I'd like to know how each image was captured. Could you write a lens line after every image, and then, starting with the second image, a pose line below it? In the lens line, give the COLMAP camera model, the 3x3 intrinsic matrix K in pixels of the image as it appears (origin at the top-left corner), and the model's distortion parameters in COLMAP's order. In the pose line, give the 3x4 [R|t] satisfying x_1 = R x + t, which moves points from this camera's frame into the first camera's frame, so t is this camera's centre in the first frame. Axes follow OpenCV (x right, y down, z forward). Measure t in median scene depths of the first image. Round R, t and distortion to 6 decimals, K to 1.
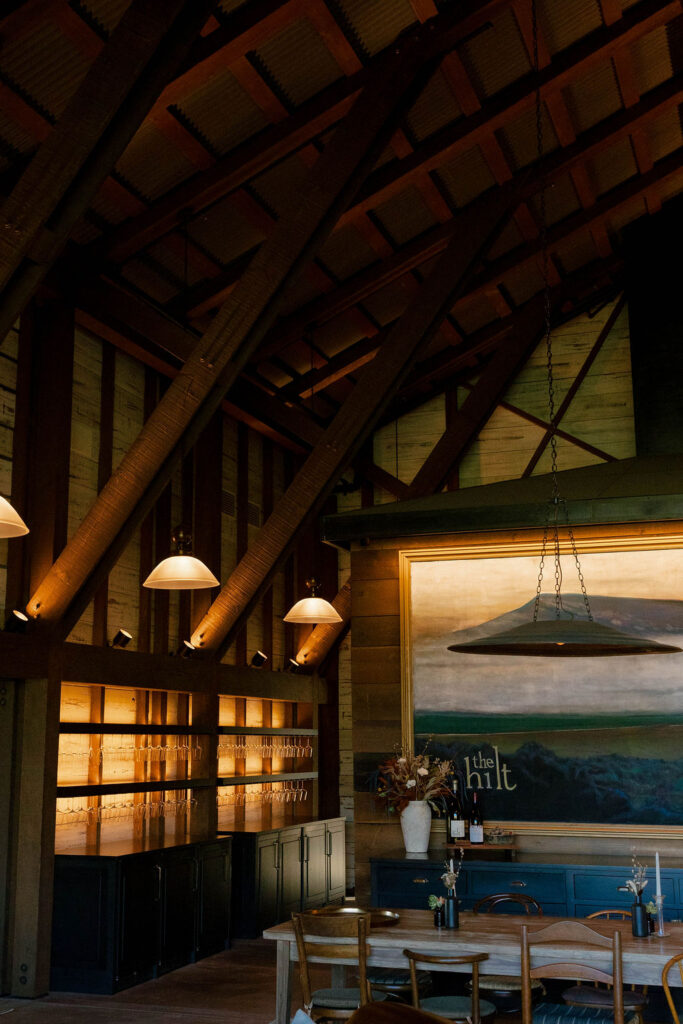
lens RADIAL K [[1225.9, 0, 314.1], [0, 1225.9, 511.5], [0, 0, 1]] dist [0.011195, 0.014895]
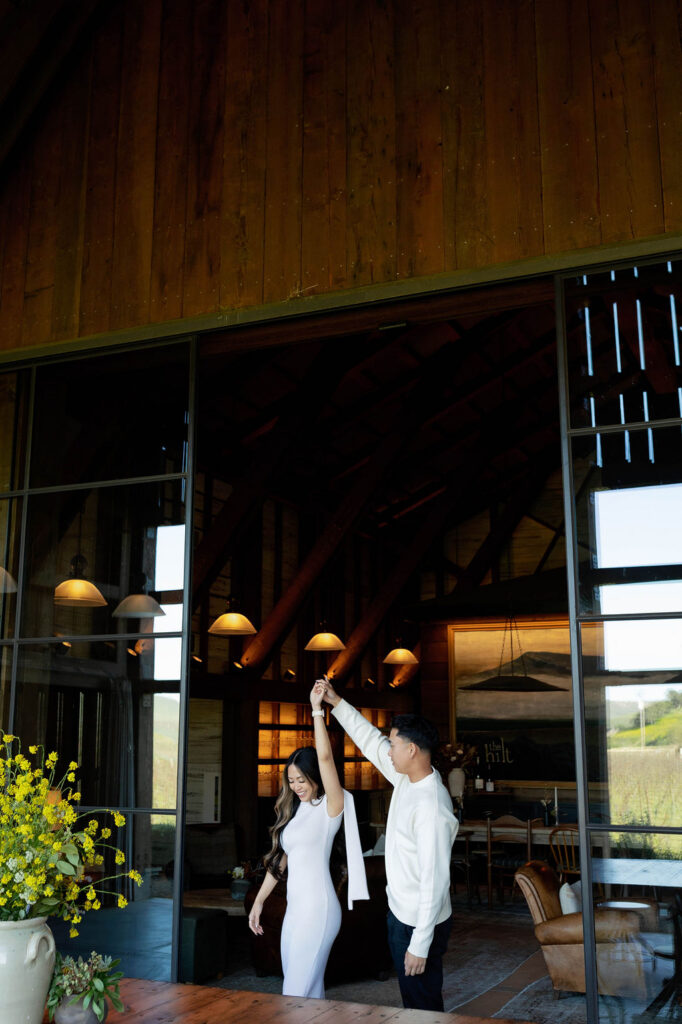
lens RADIAL K [[1076.7, 0, 341.0], [0, 1076.7, 512.0], [0, 0, 1]] dist [0.005803, -0.007274]
pose [[0.997306, -0.010473, -0.072600, 0.031517], [0.008808, 0.999692, -0.023215, -0.098523], [0.072821, 0.022513, 0.997091, -0.561637]]
